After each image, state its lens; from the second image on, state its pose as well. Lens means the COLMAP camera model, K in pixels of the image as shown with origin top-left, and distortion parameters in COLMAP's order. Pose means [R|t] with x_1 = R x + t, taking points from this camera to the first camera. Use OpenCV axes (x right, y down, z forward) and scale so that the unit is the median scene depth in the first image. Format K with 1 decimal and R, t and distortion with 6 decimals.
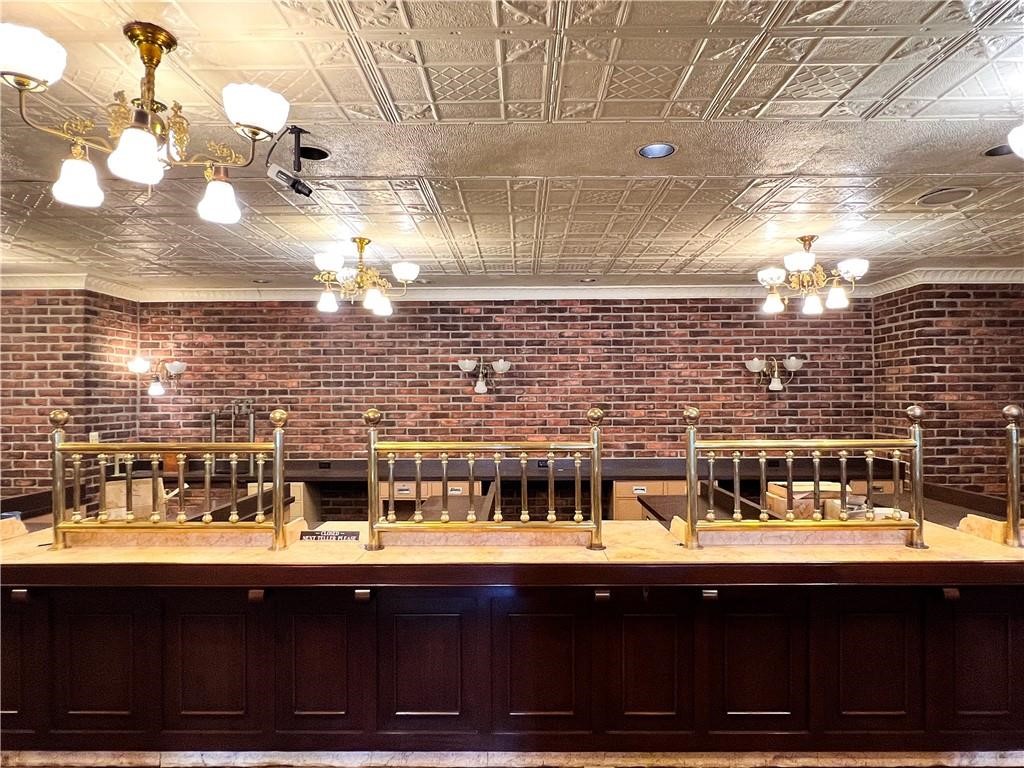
lens RADIAL K [[624.7, 0, 517.0], [0, 624.7, 392.7], [0, 0, 1]] dist [0.001269, -0.002385]
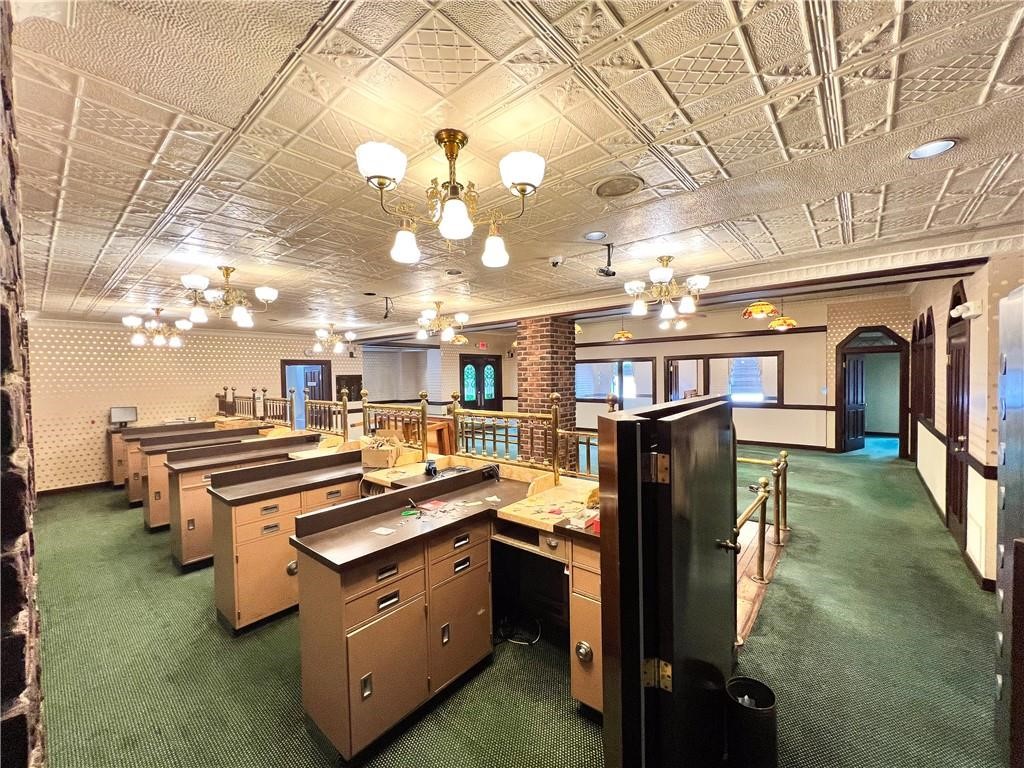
lens RADIAL K [[410.8, 0, 513.3], [0, 410.8, 385.9], [0, 0, 1]] dist [0.000914, 0.000037]
pose [[-0.771266, -0.000731, 0.636513, -0.872494], [0.016313, 0.999648, 0.020914, -0.004421], [-0.636304, 0.026514, -0.770982, 0.893293]]
